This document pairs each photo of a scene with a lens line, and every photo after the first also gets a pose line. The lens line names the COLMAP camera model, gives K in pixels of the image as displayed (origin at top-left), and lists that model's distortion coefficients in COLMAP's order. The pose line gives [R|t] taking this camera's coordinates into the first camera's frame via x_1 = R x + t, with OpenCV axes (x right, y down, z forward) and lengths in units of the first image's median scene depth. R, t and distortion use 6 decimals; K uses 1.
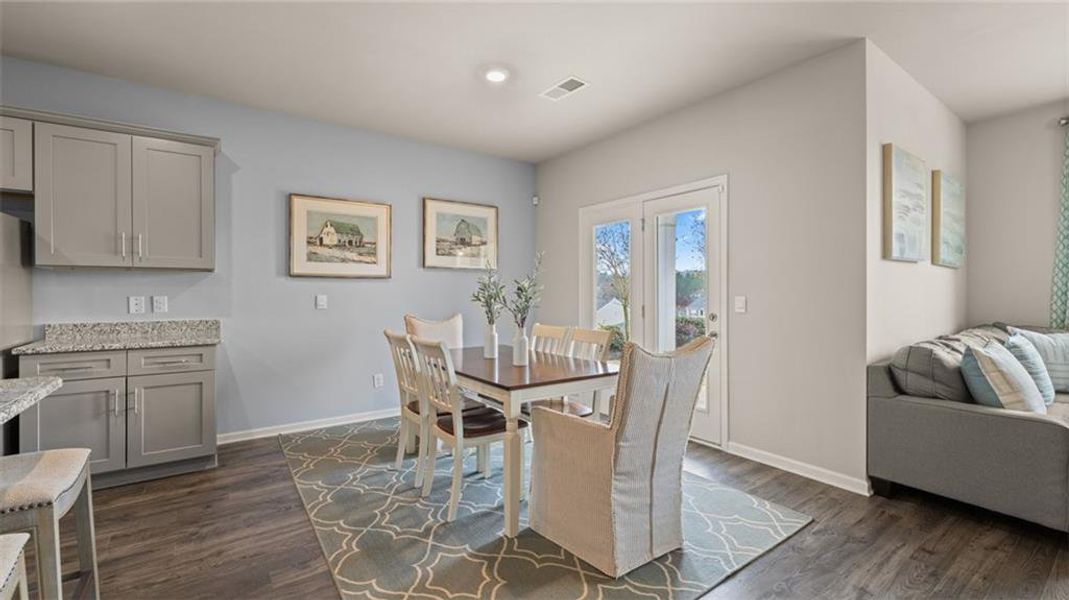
lens RADIAL K [[448.0, 0, 532.7], [0, 448.0, 291.8], [0, 0, 1]] dist [-0.001327, -0.000325]
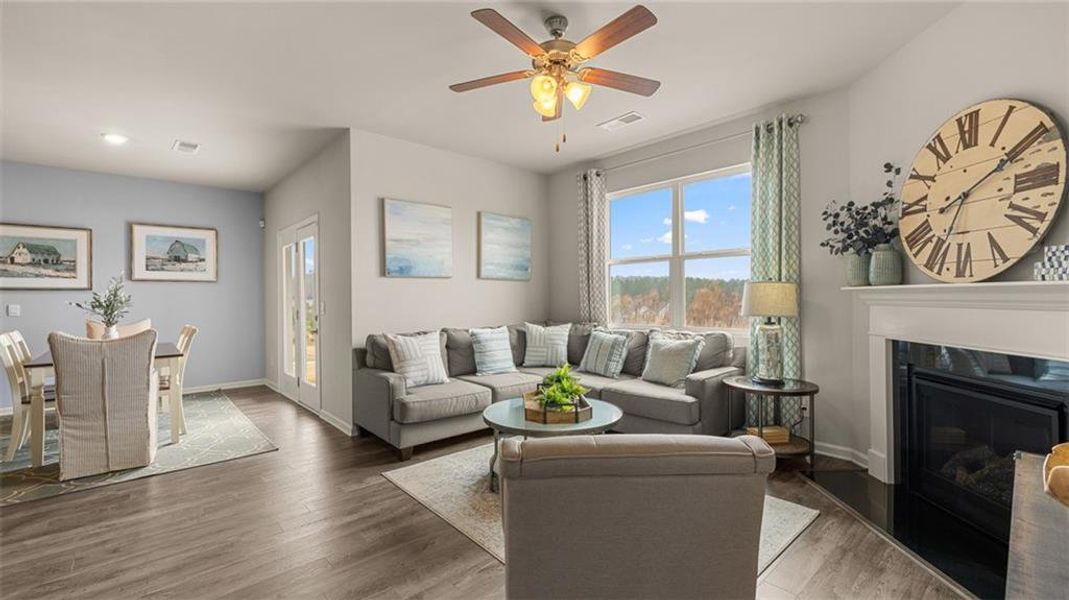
lens RADIAL K [[447.8, 0, 534.6], [0, 447.8, 298.6], [0, 0, 1]] dist [-0.000361, -0.000014]
pose [[0.993326, -0.008081, 0.115058, 0.890153], [0.007999, 0.999967, 0.001171, 0.001107], [-0.115064, -0.000243, 0.993358, -0.411375]]
